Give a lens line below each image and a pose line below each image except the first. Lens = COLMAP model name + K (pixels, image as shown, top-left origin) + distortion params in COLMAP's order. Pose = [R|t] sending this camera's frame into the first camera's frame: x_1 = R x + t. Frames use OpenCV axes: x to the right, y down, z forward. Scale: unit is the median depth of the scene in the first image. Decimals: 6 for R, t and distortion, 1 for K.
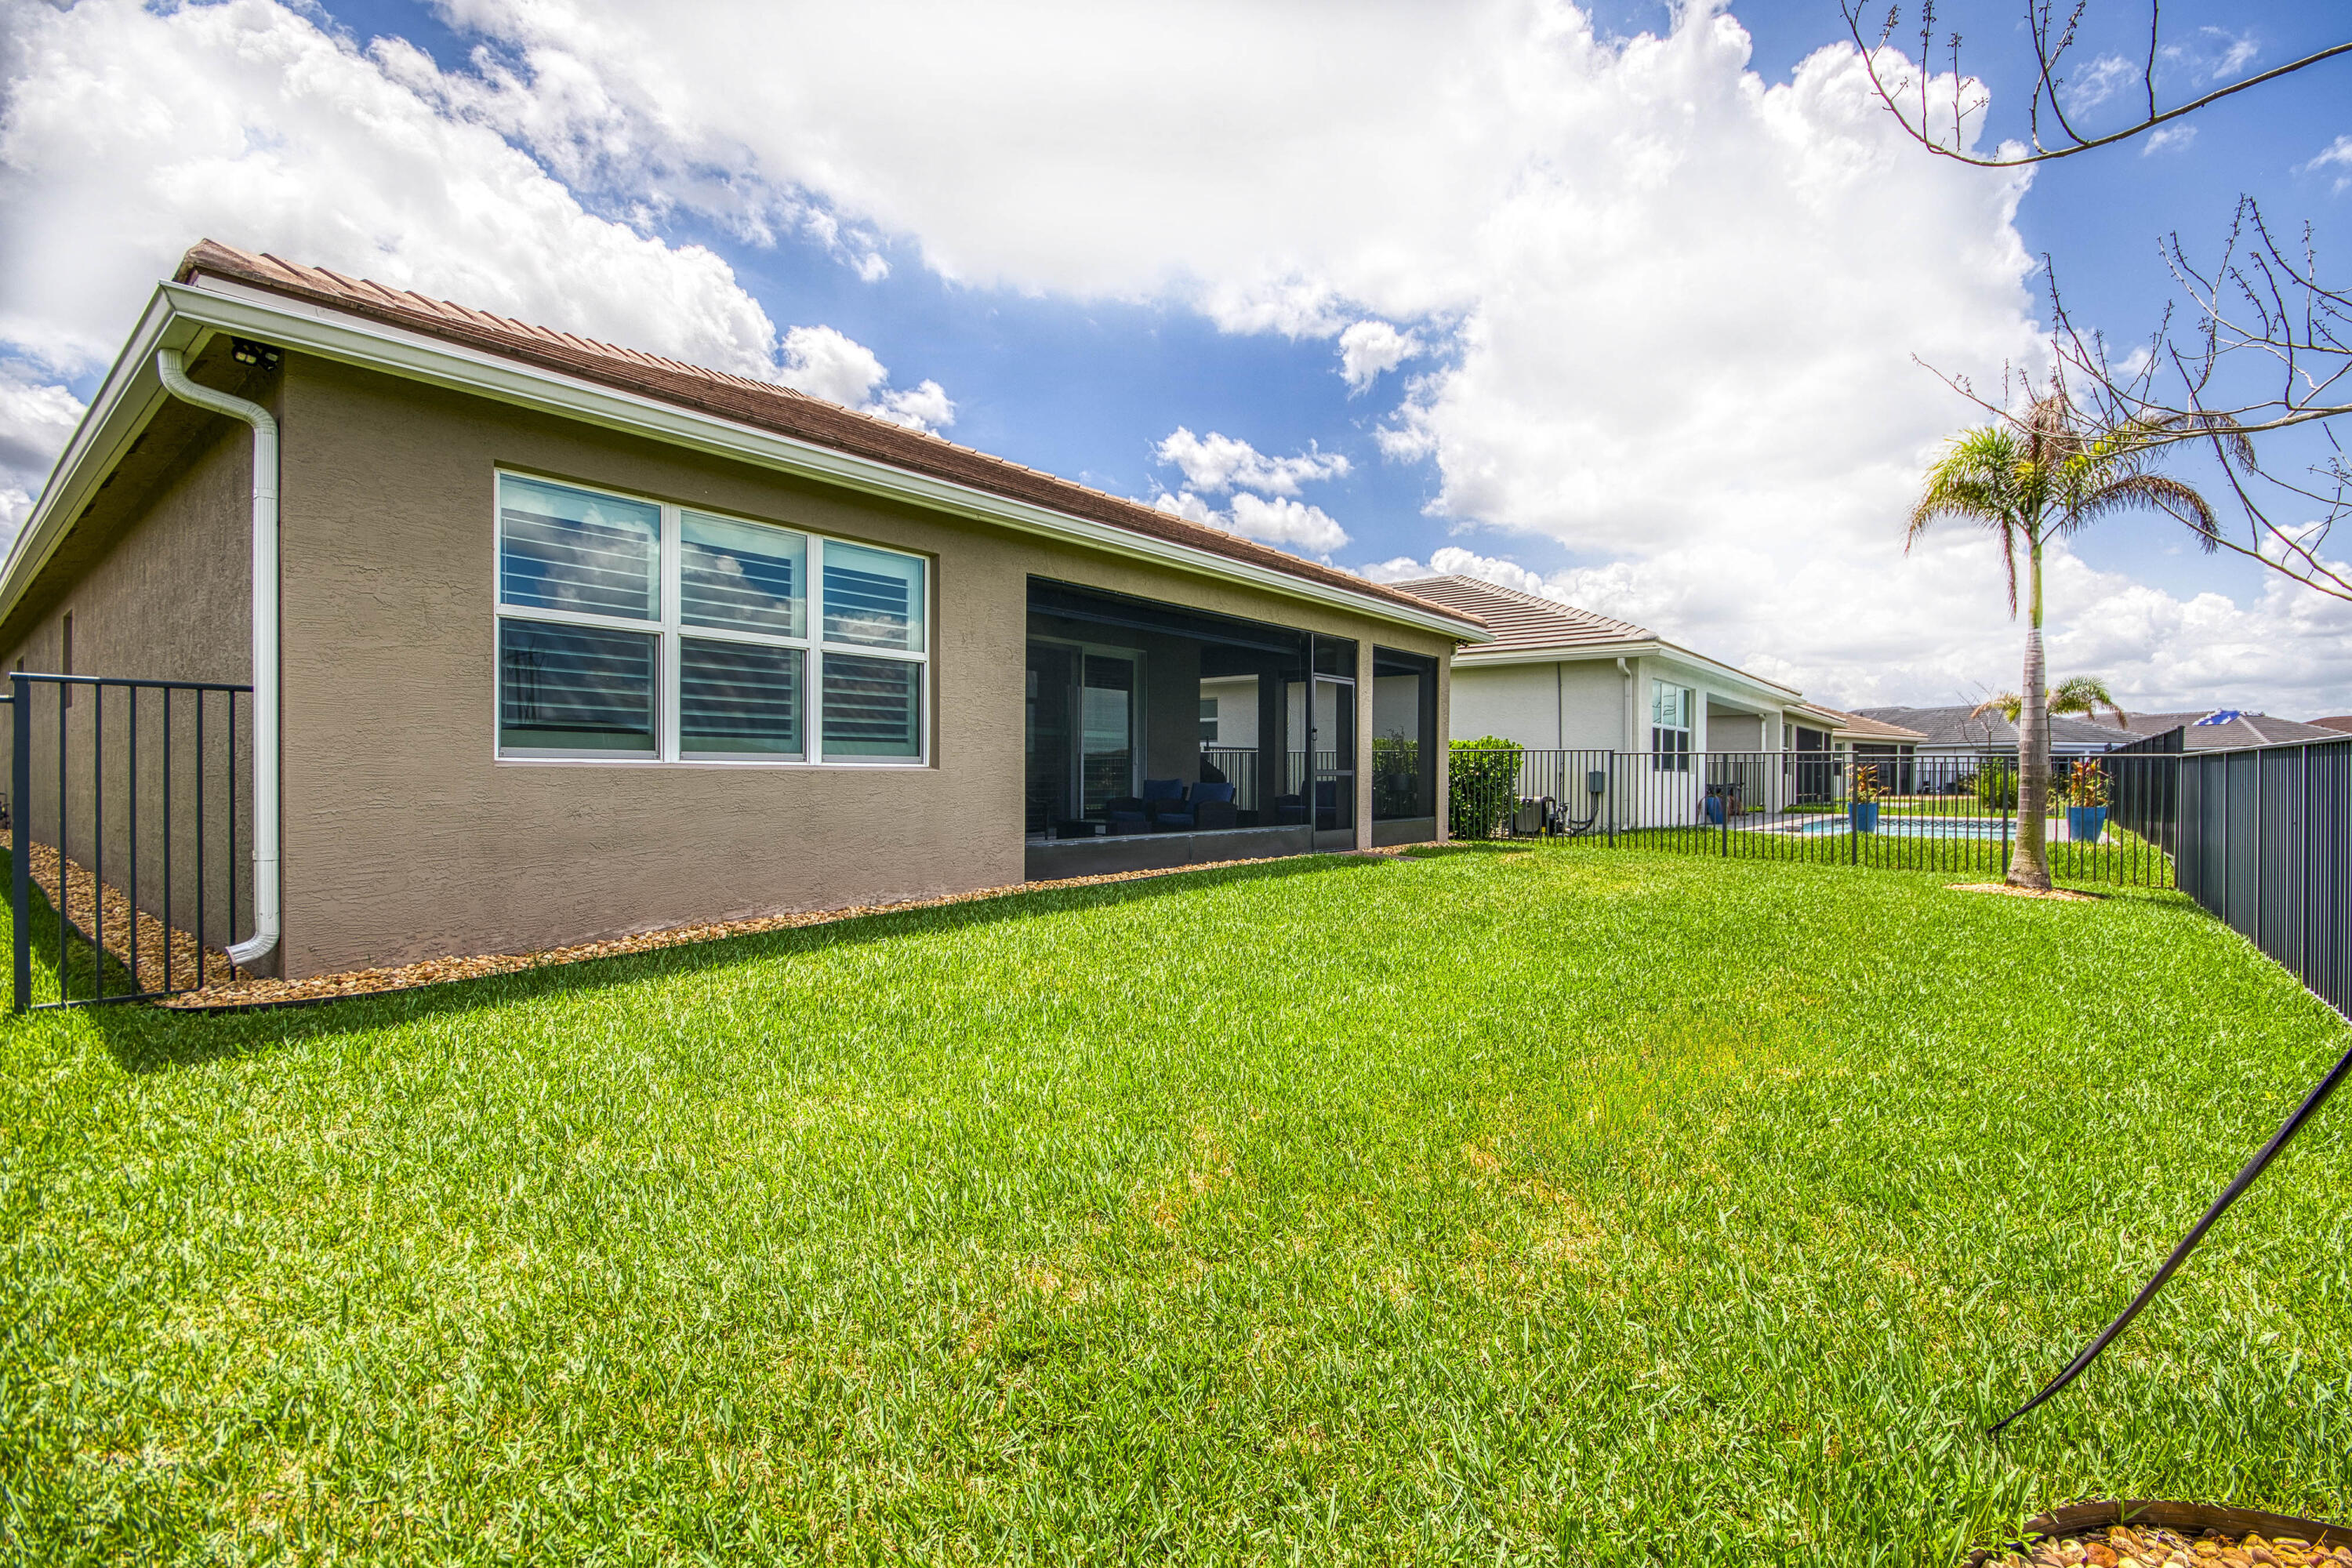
lens RADIAL K [[1043.4, 0, 1187.3], [0, 1043.4, 779.4], [0, 0, 1]] dist [0.001899, -0.002616]
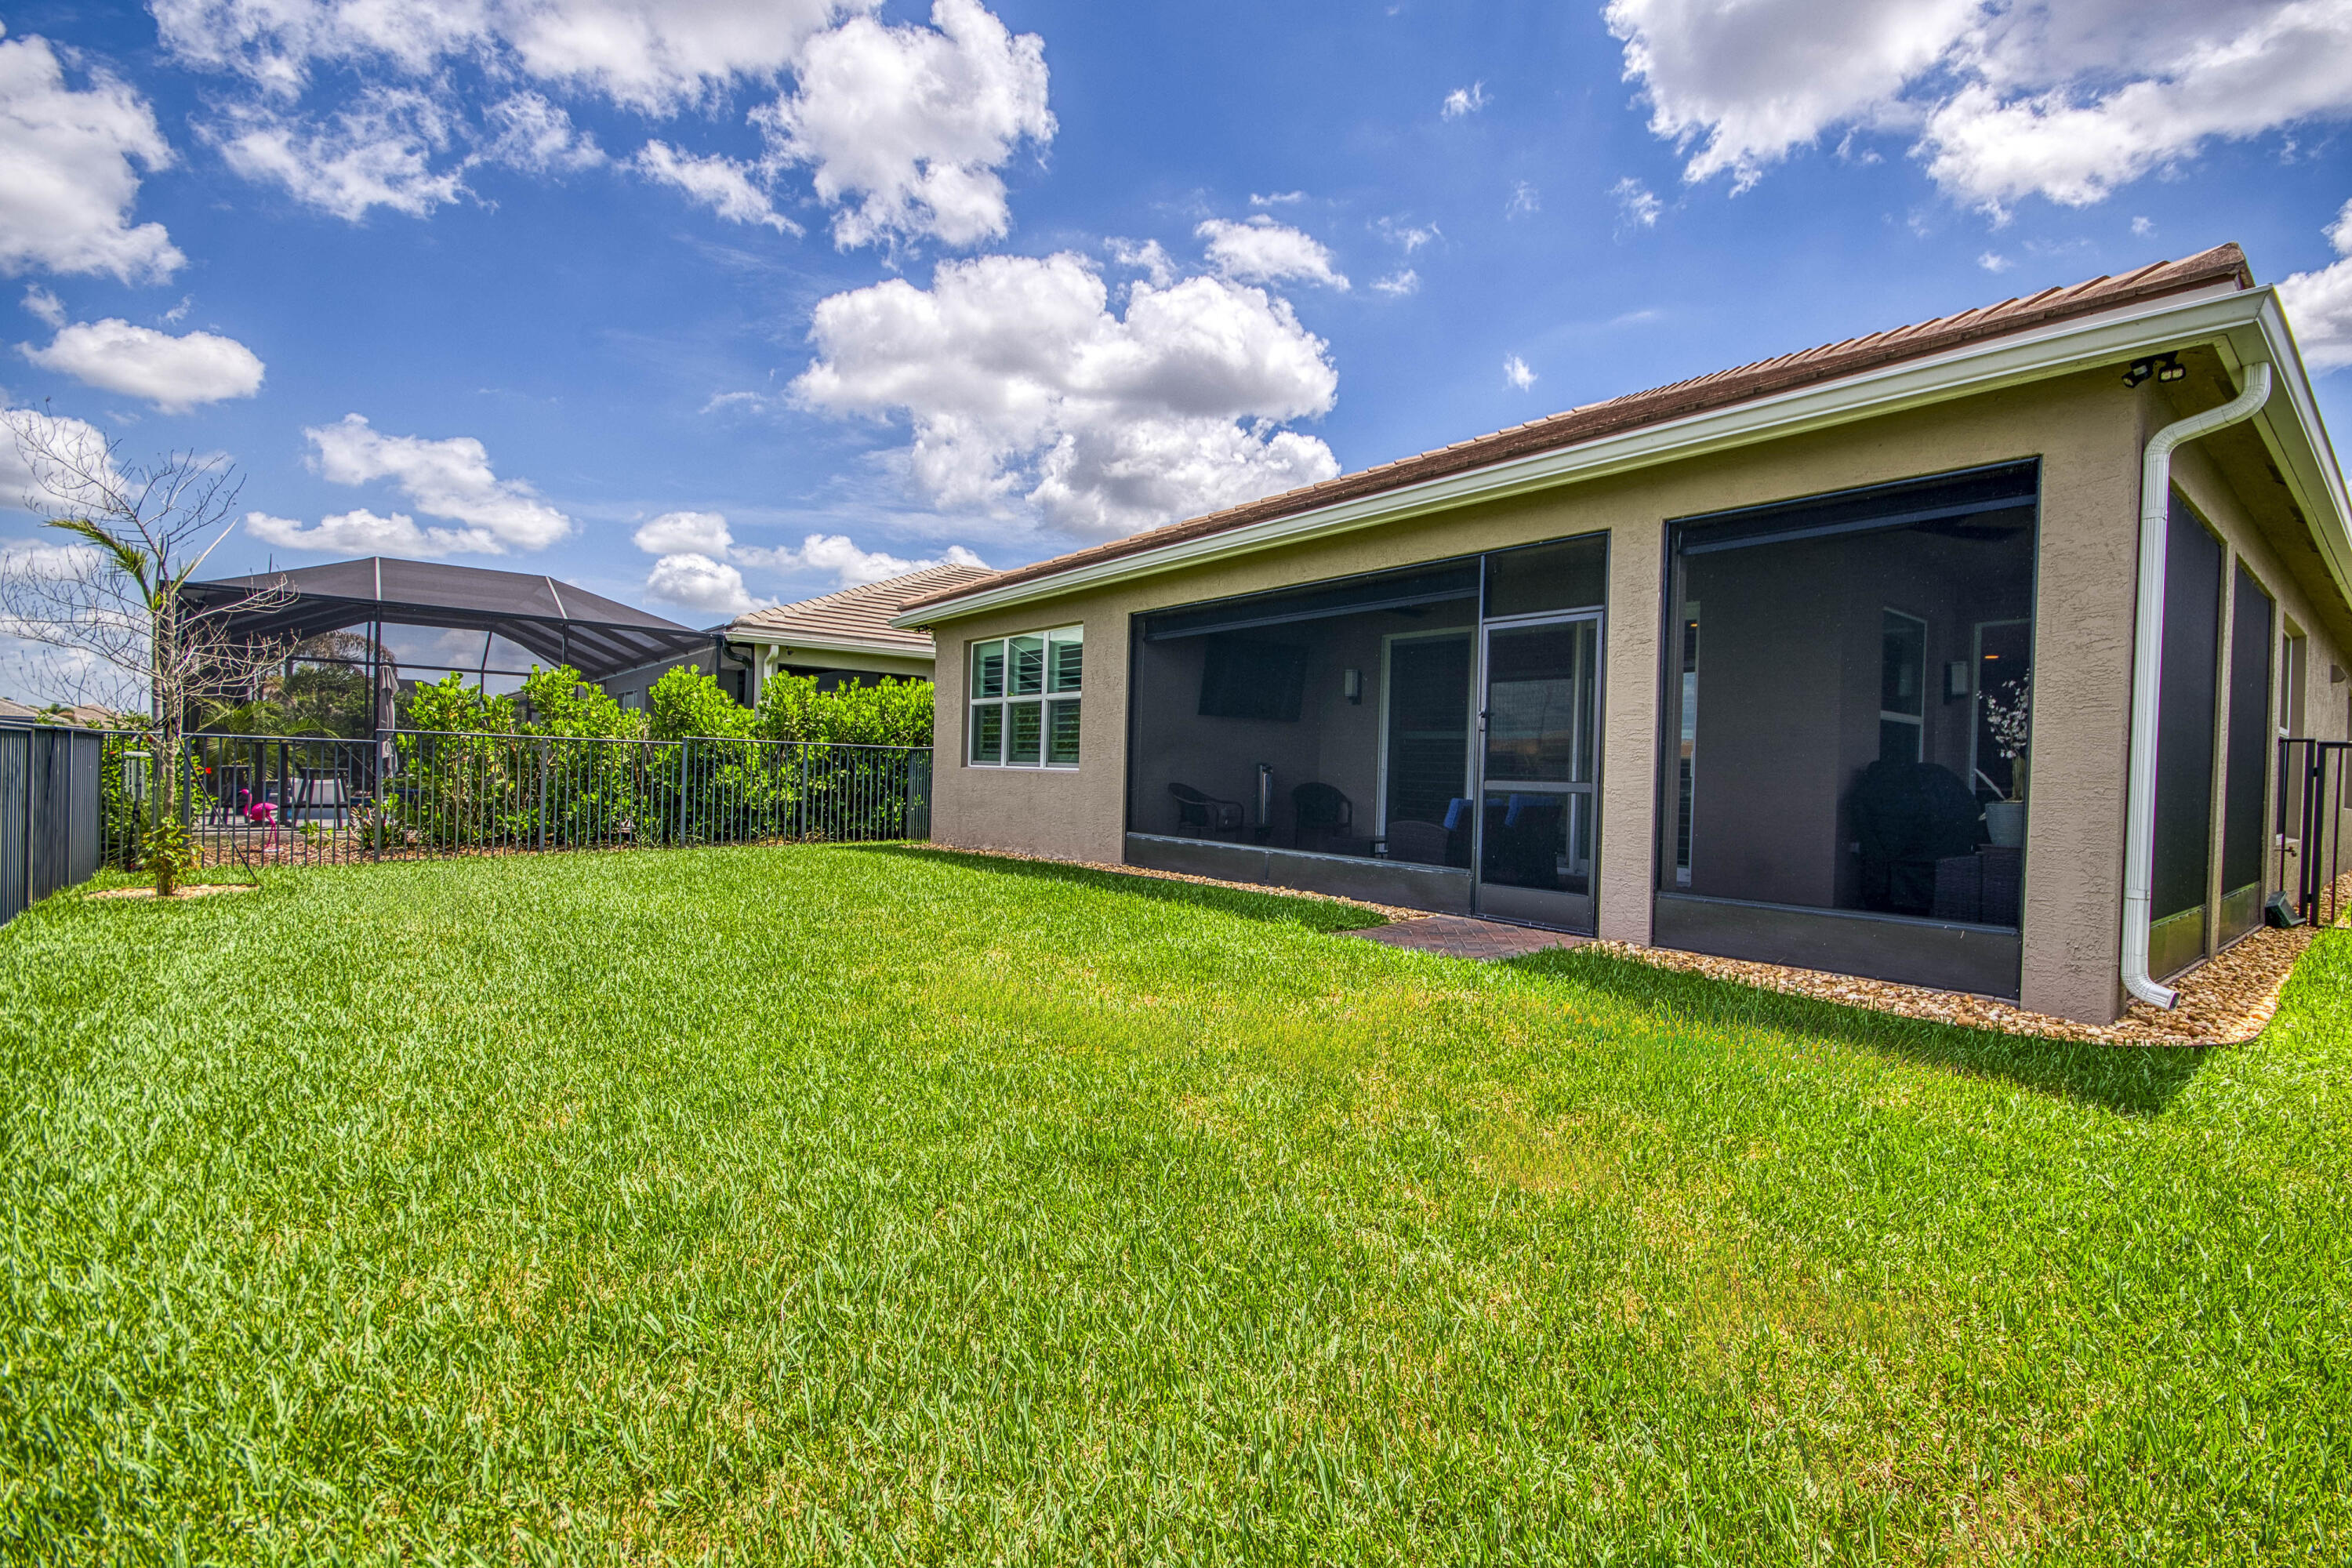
lens RADIAL K [[1043.4, 0, 1180.8], [0, 1043.4, 768.0], [0, 0, 1]] dist [0.001899, -0.002616]
pose [[-0.219840, -0.013090, -0.975448, 0.988425], [-0.029371, 0.999545, -0.006793, -0.008561], [0.975094, 0.027157, -0.220124, 1.281315]]
